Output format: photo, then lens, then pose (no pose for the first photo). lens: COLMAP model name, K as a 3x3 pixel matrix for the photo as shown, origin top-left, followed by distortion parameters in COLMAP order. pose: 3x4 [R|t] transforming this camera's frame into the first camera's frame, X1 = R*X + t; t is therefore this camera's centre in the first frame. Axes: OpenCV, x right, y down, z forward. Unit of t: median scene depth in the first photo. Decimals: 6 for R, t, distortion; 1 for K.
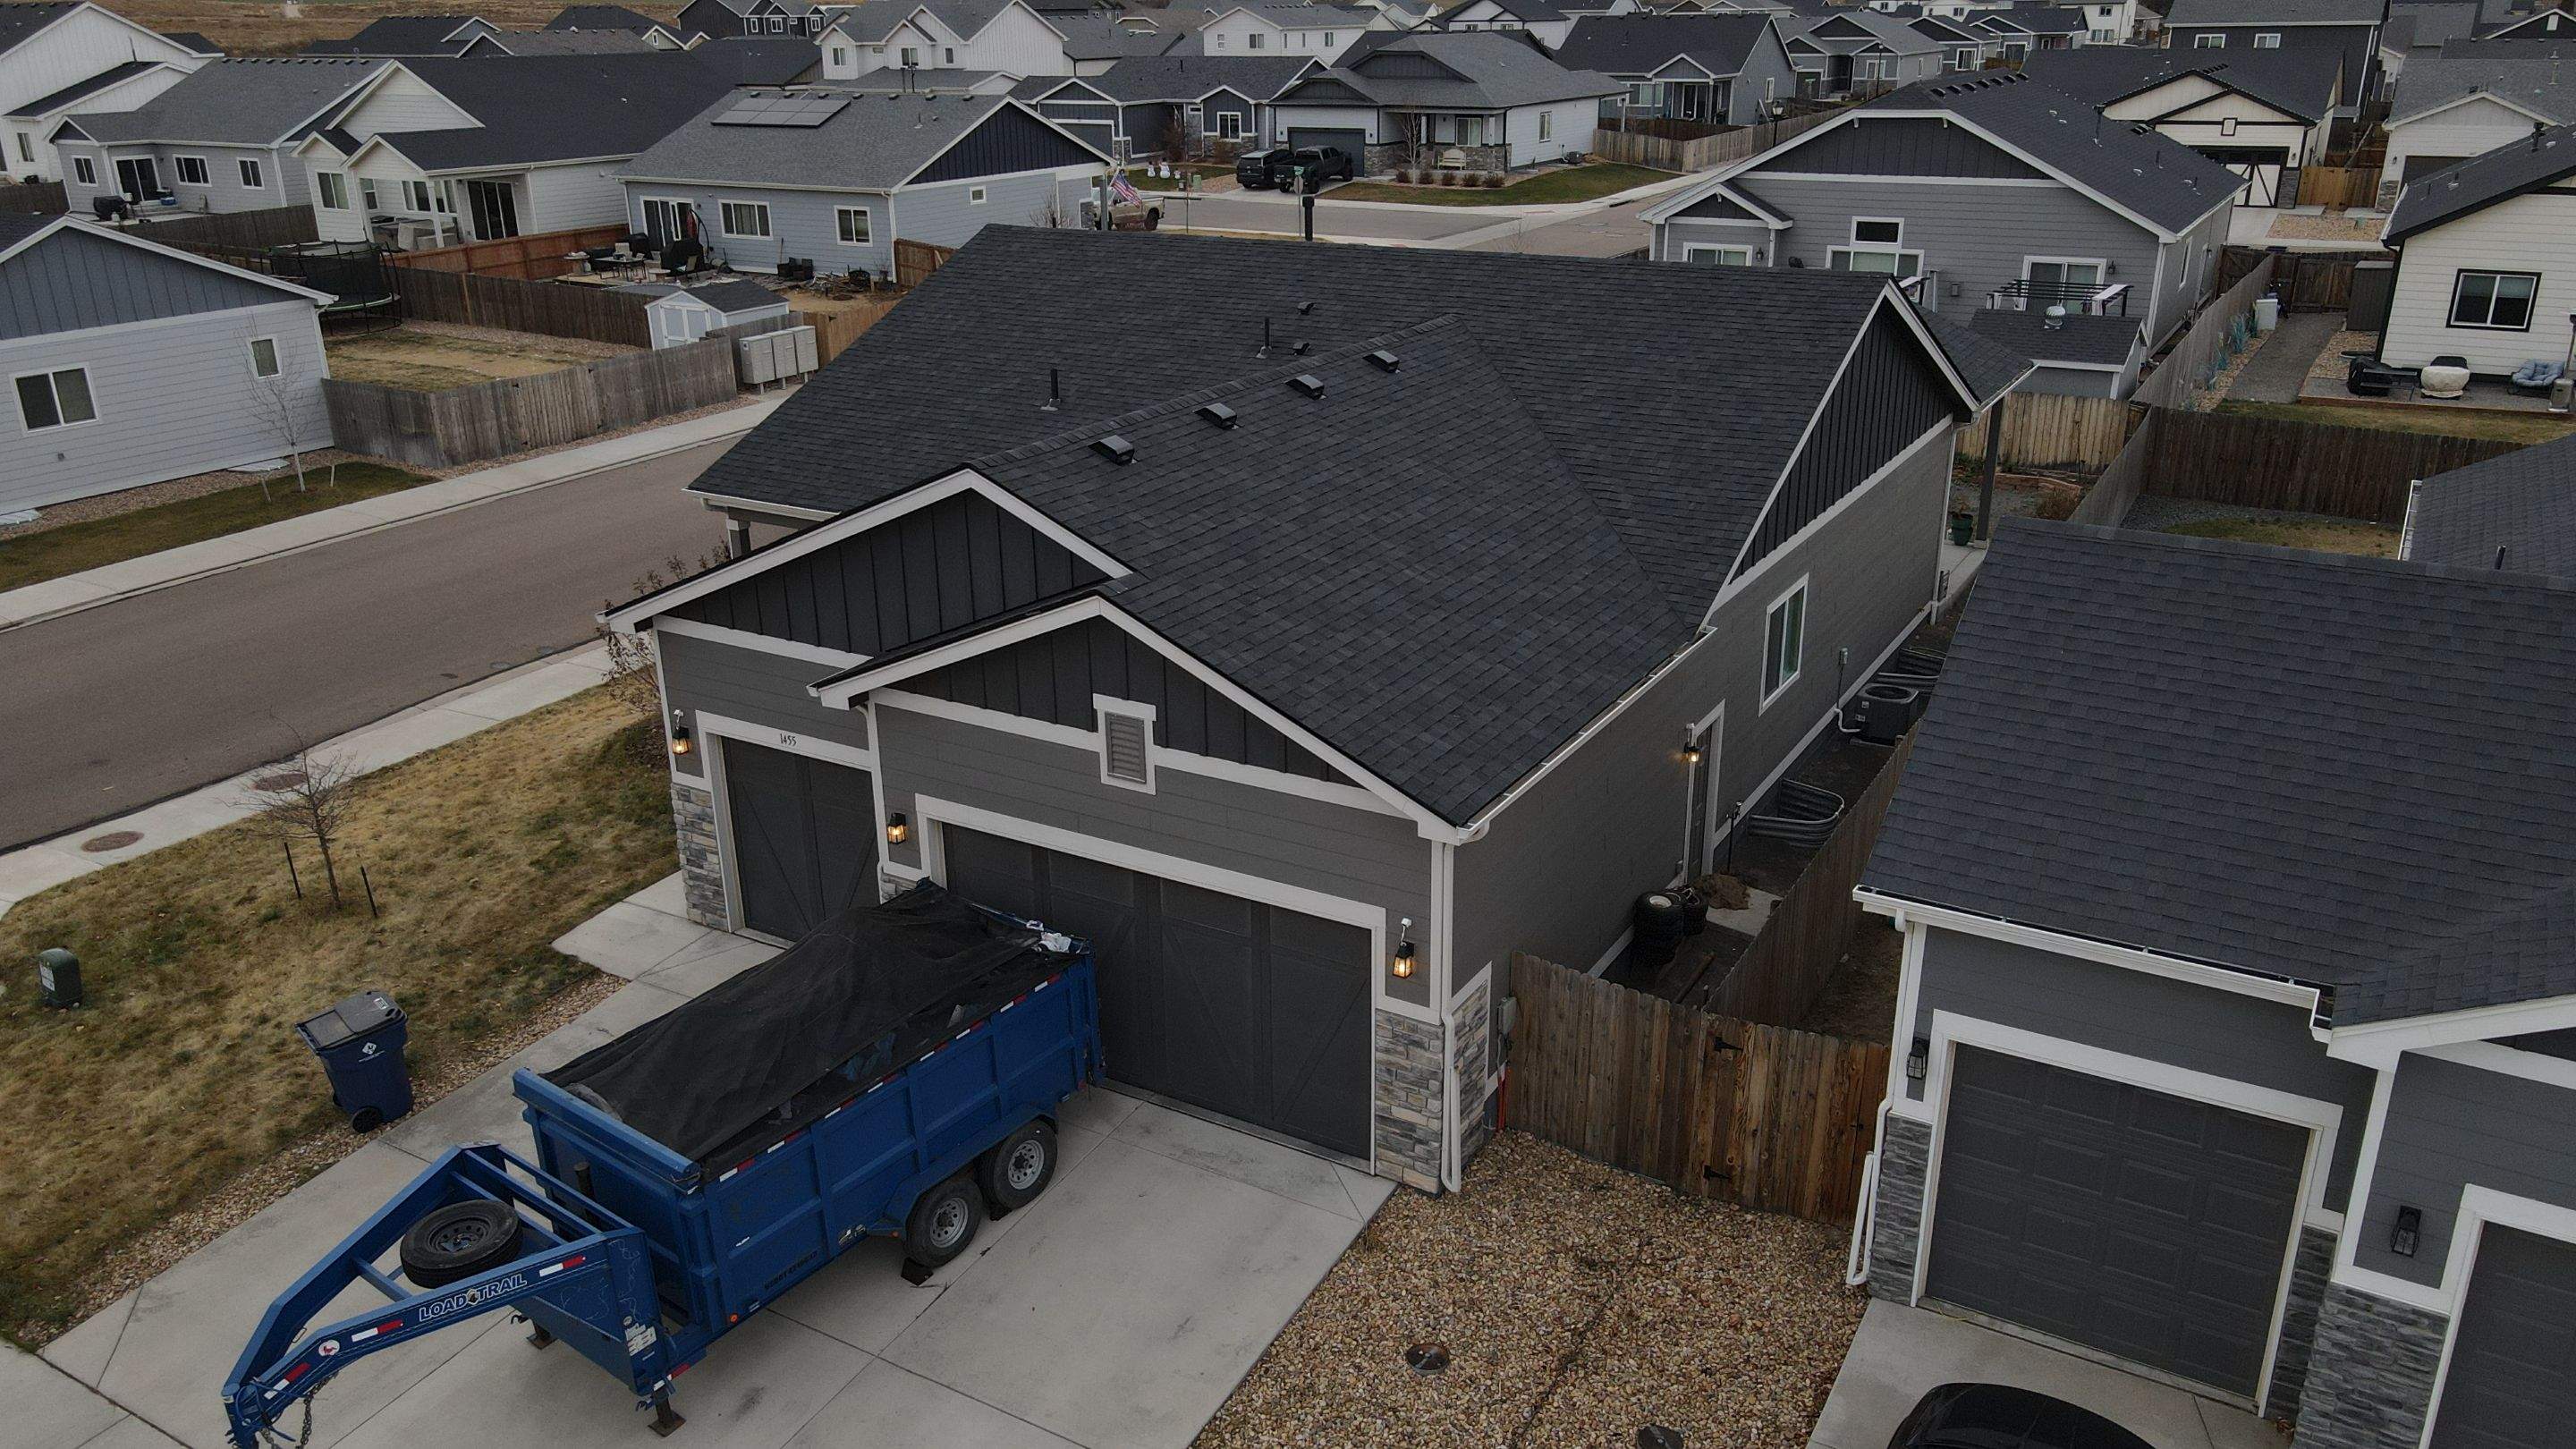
lens RADIAL K [[1886.5, 0, 1293.1], [0, 1886.5, 732.8], [0, 0, 1]] dist [0.009817, 0.014305]
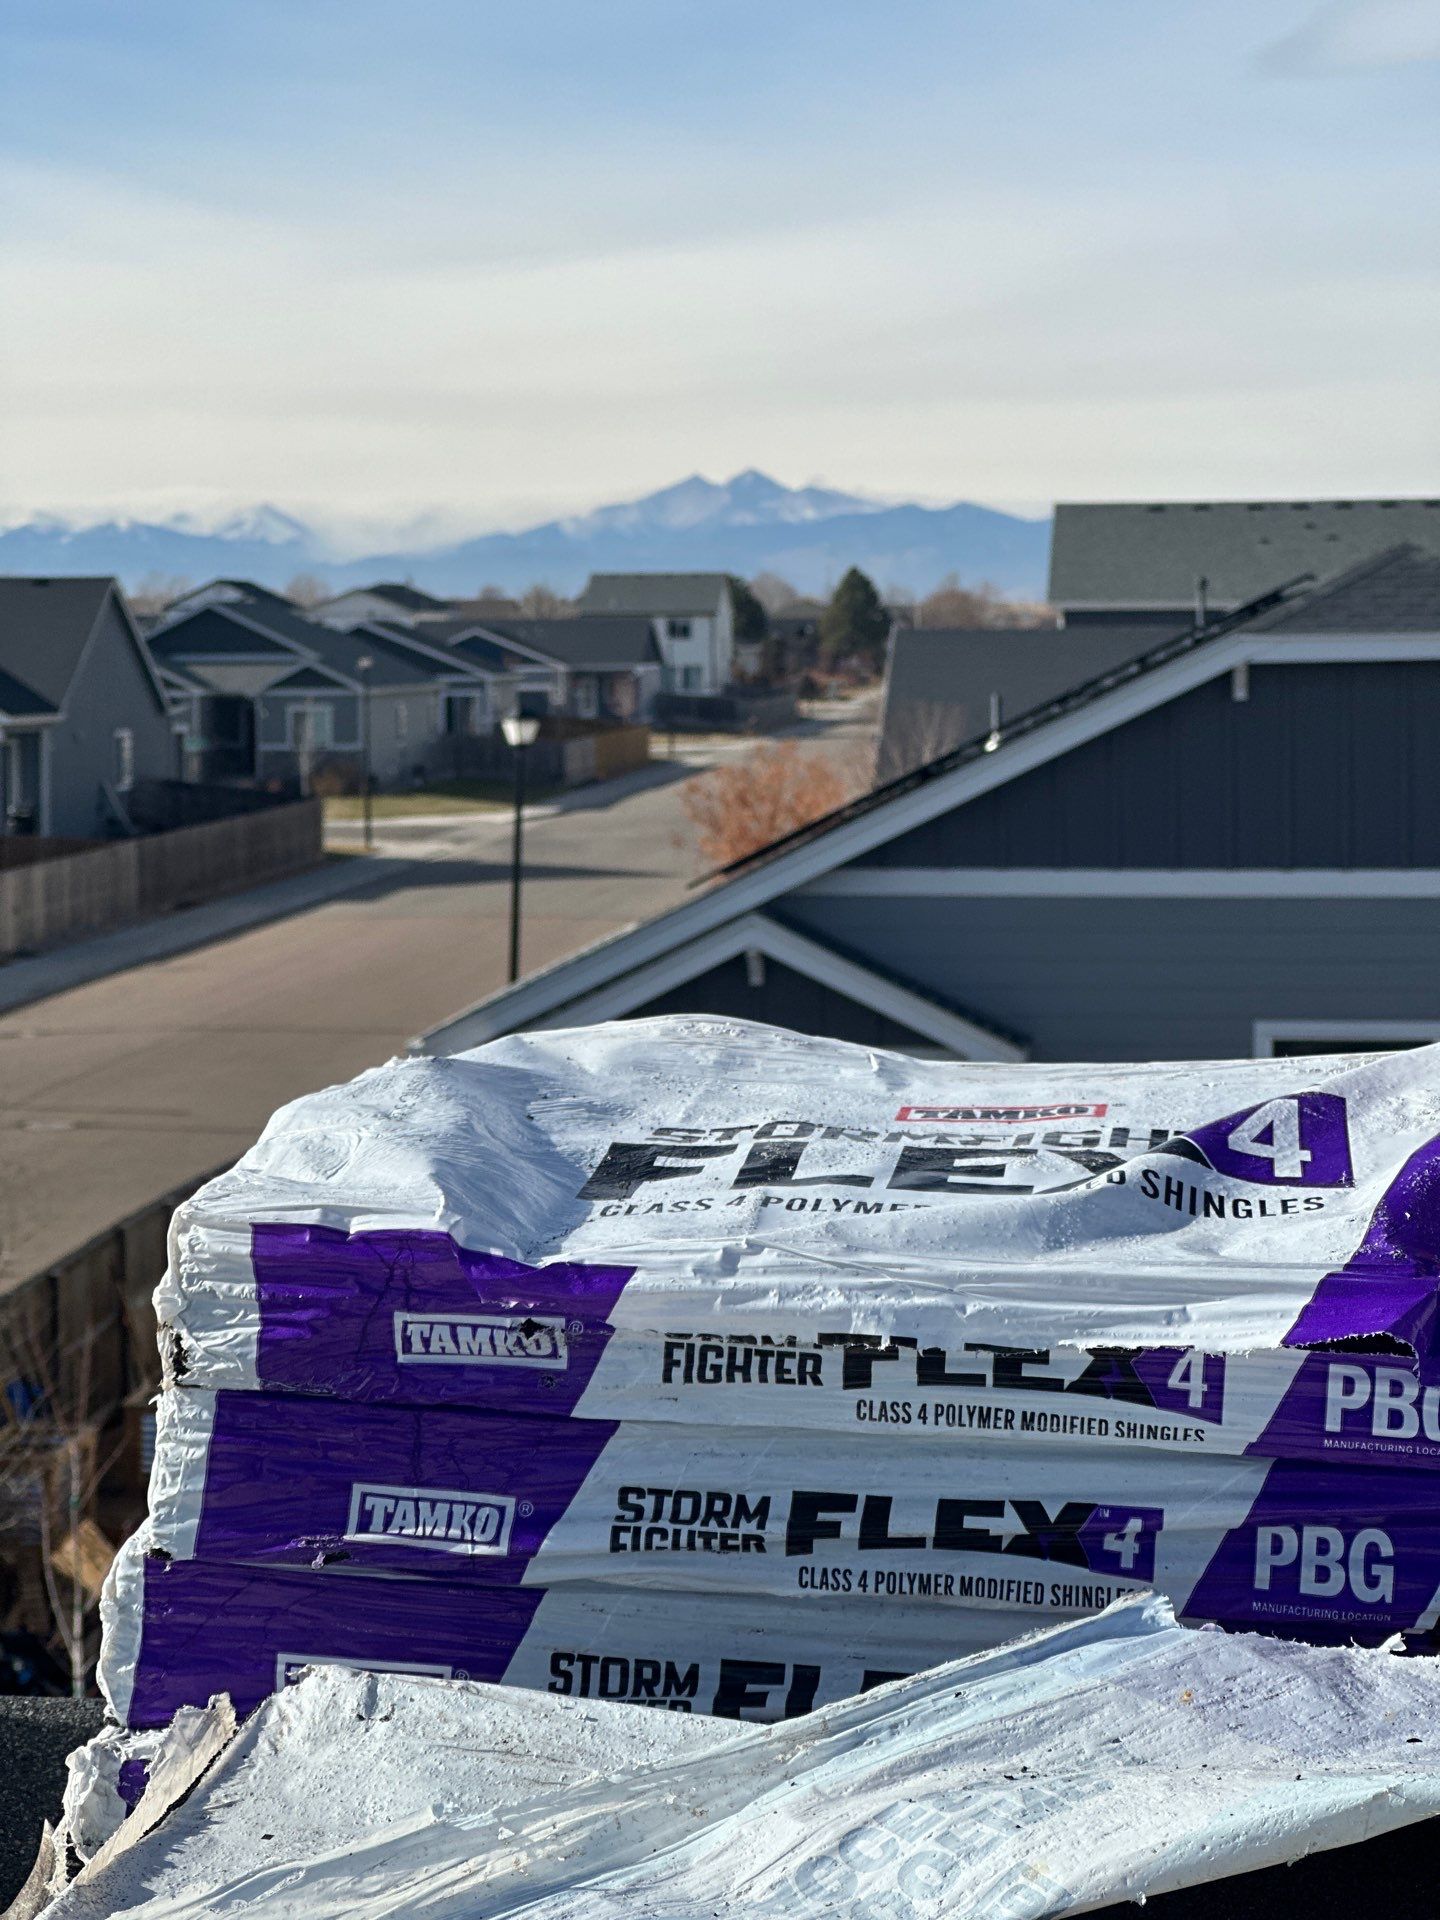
lens RADIAL K [[4308.7, 0, 712.6], [0, 4308.7, 956.2], [0, 0, 1]] dist [-0.012524, 0.000000]
pose [[0.910272, -0.024578, 0.413281, -0.048254], [0.144318, 0.954461, -0.261107, -0.330936], [-0.388043, 0.297322, 0.872366, 1.221205]]
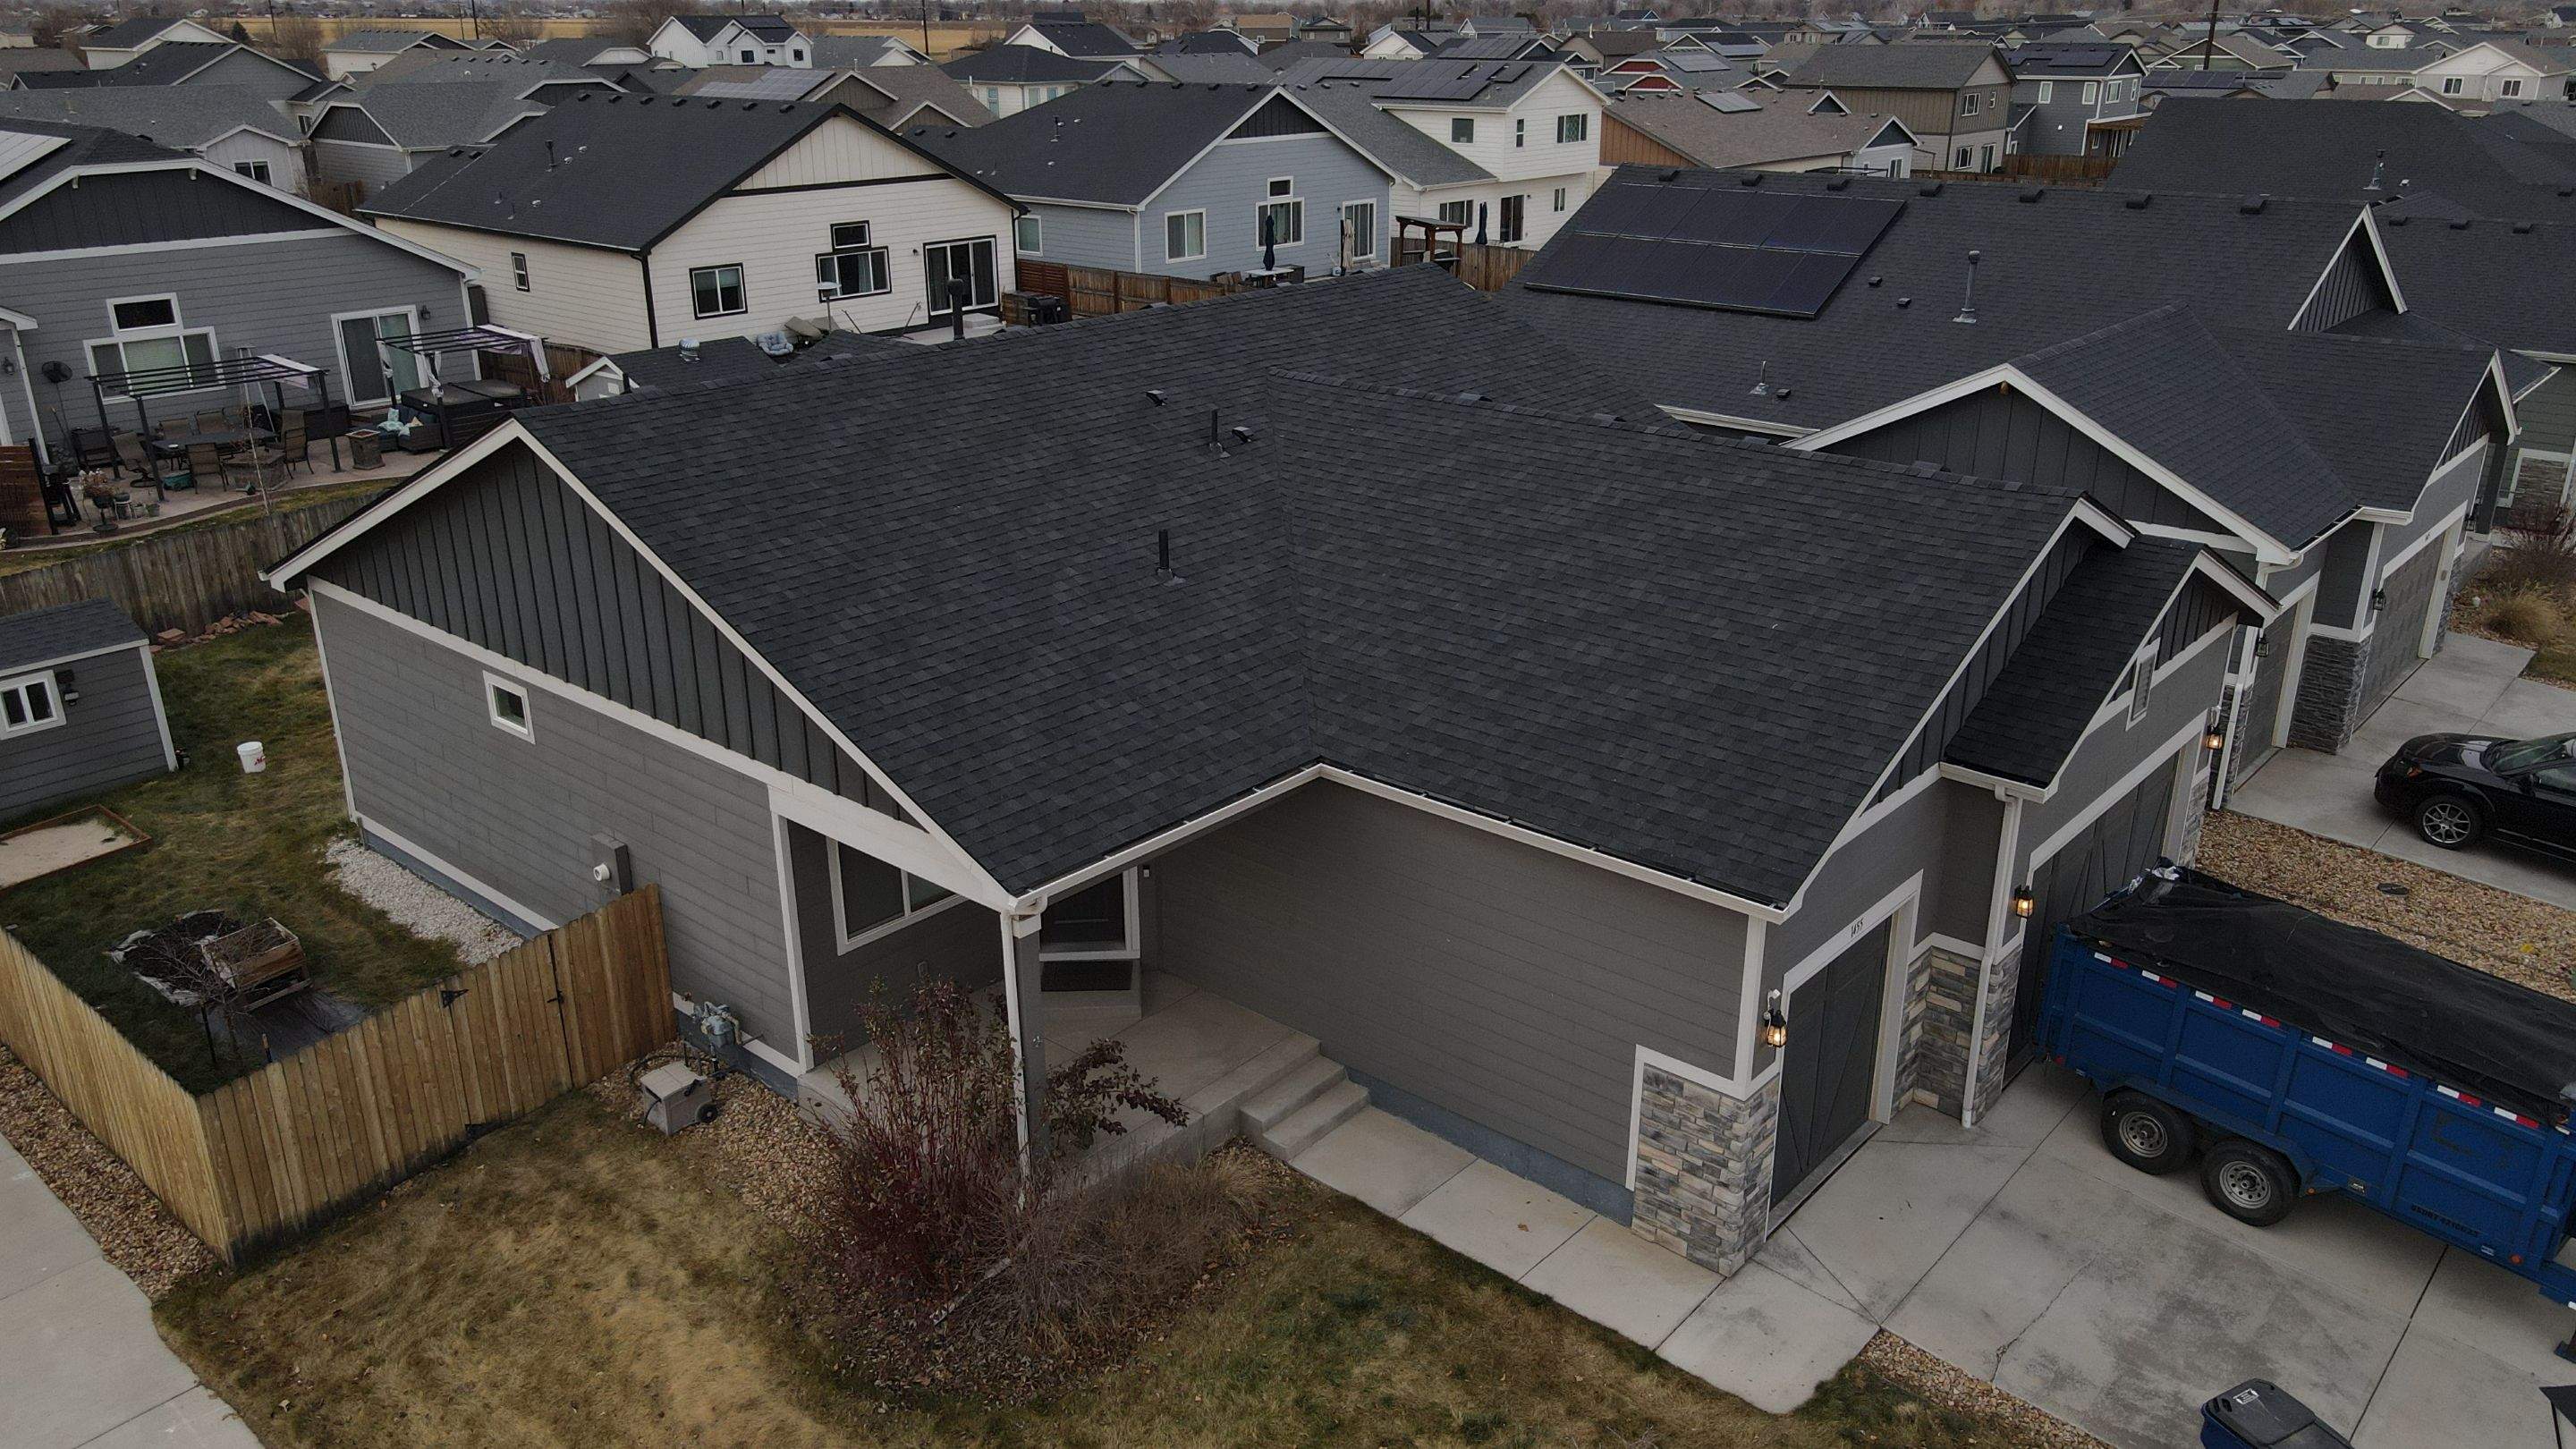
lens RADIAL K [[1886.5, 0, 1289.2], [0, 1886.5, 725.8], [0, 0, 1]] dist [0.009817, 0.014305]
pose [[0.183193, -0.339455, 0.922611, -0.974819], [0.353829, 0.898365, 0.260278, -0.352755], [-0.917194, 0.278765, 0.284684, 0.904908]]
